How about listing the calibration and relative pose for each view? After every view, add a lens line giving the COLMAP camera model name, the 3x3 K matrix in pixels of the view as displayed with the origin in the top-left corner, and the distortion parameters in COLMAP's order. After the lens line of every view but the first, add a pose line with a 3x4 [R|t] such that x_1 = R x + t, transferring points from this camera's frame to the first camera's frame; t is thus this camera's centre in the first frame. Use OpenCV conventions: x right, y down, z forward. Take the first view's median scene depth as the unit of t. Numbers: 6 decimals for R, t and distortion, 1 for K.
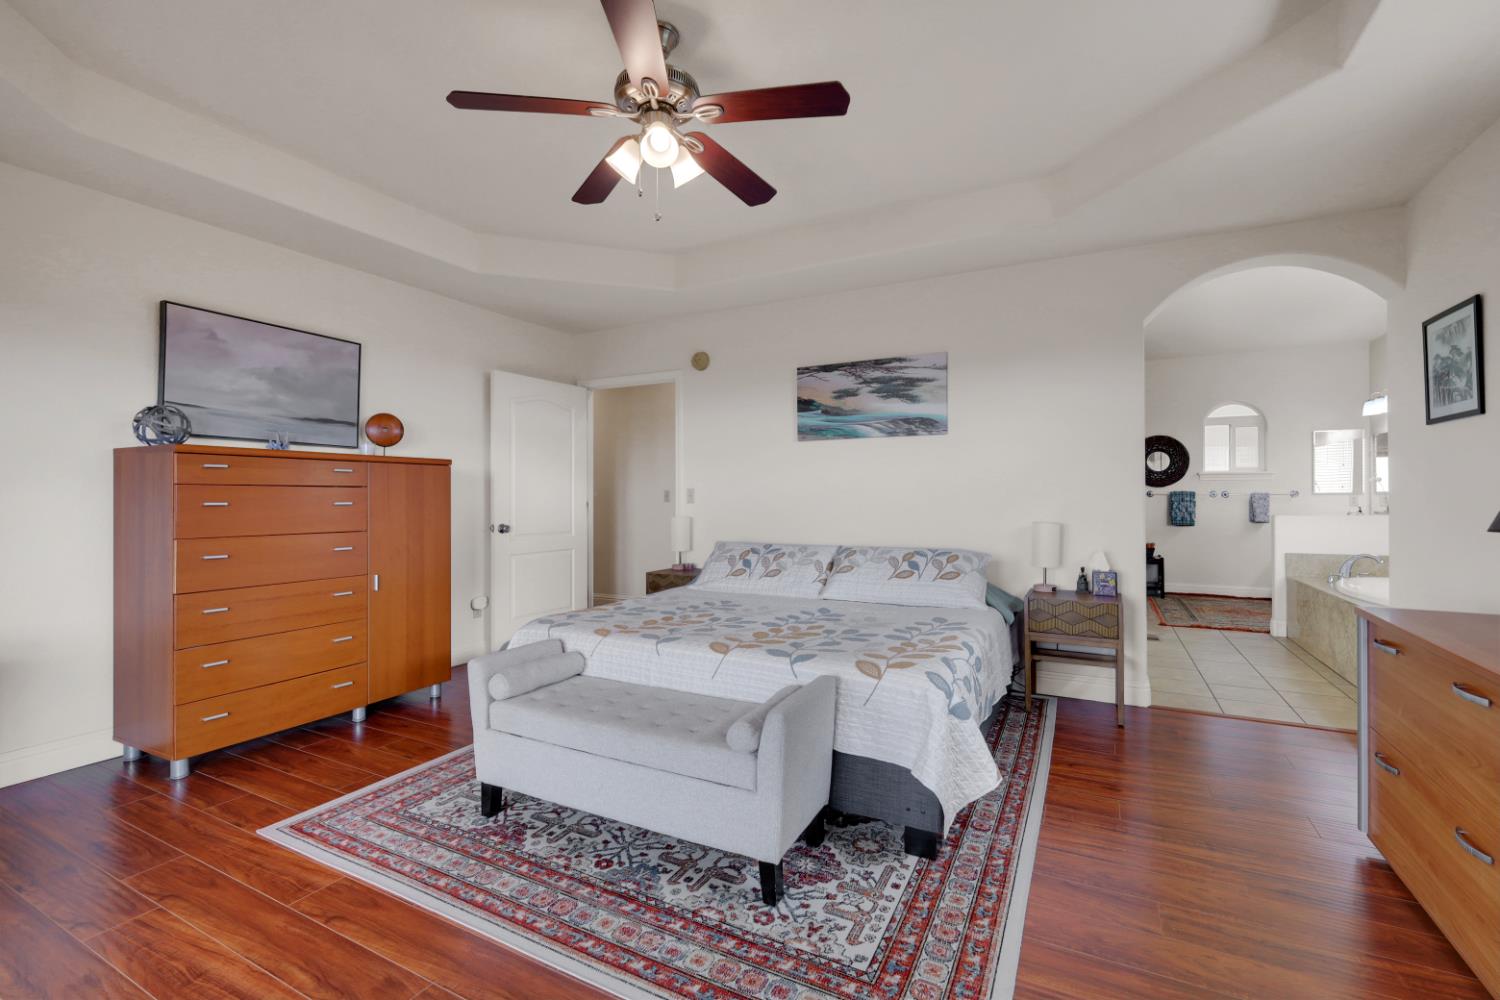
lens RADIAL K [[648.5, 0, 755.4], [0, 648.5, 497.1], [0, 0, 1]] dist [0.005396, -0.000396]
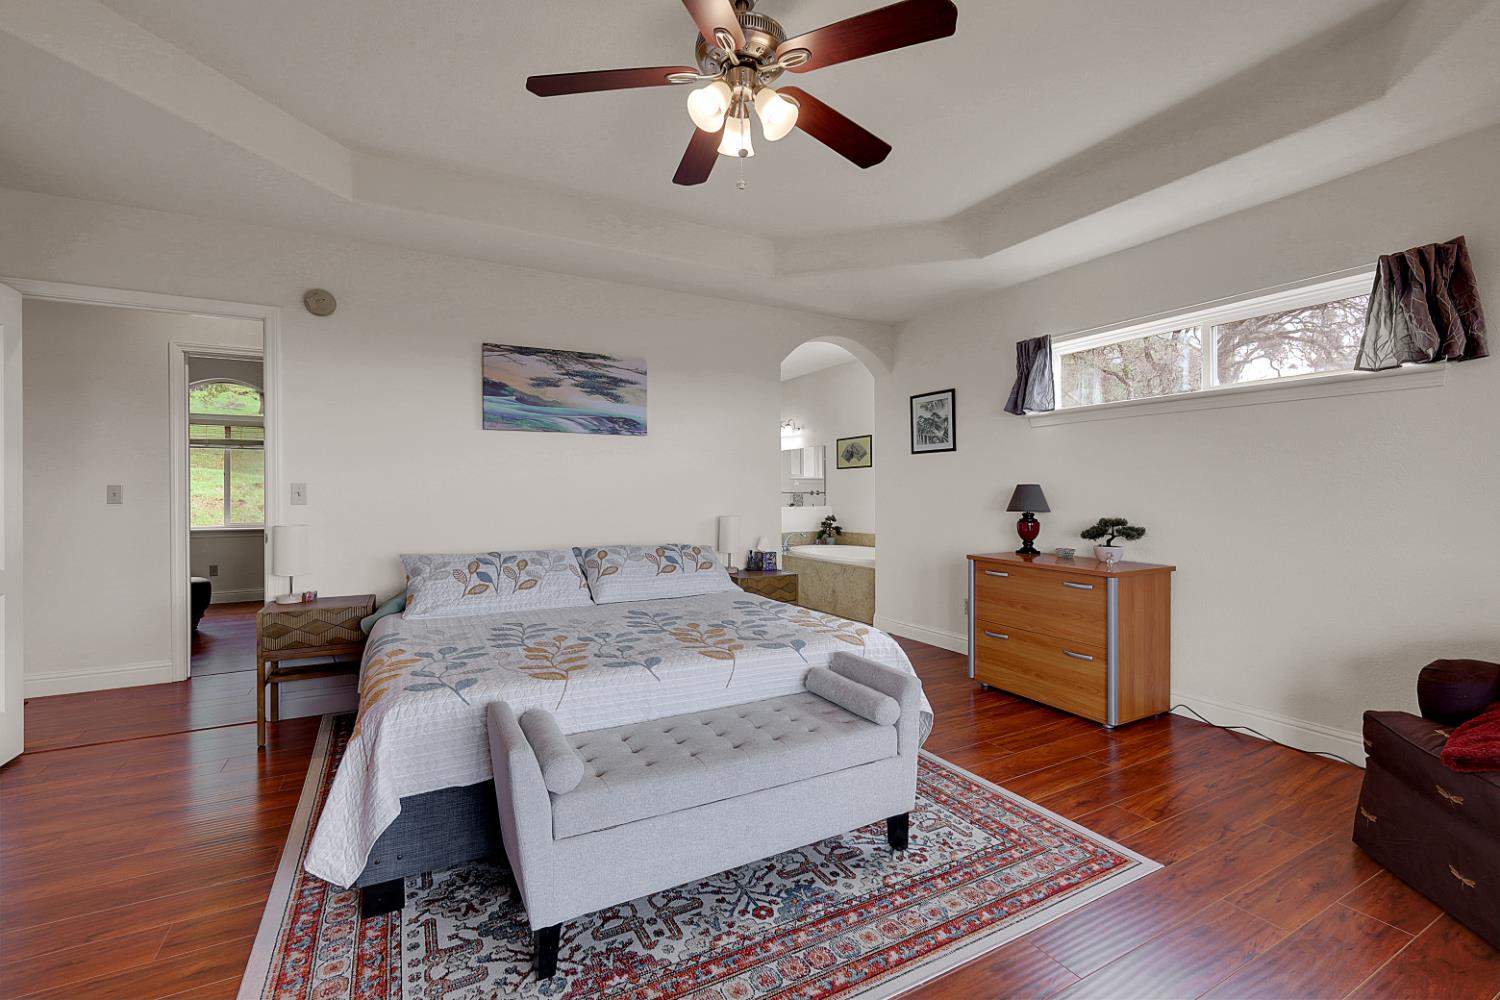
lens RADIAL K [[648.5, 0, 754.3], [0, 648.5, 494.6], [0, 0, 1]] dist [0.005396, -0.000396]
pose [[0.557033, 0.000934, 0.830490, -0.791209], [0.003982, 0.999985, -0.003795, 0.005727], [-0.830481, 0.005421, 0.557021, 0.427199]]
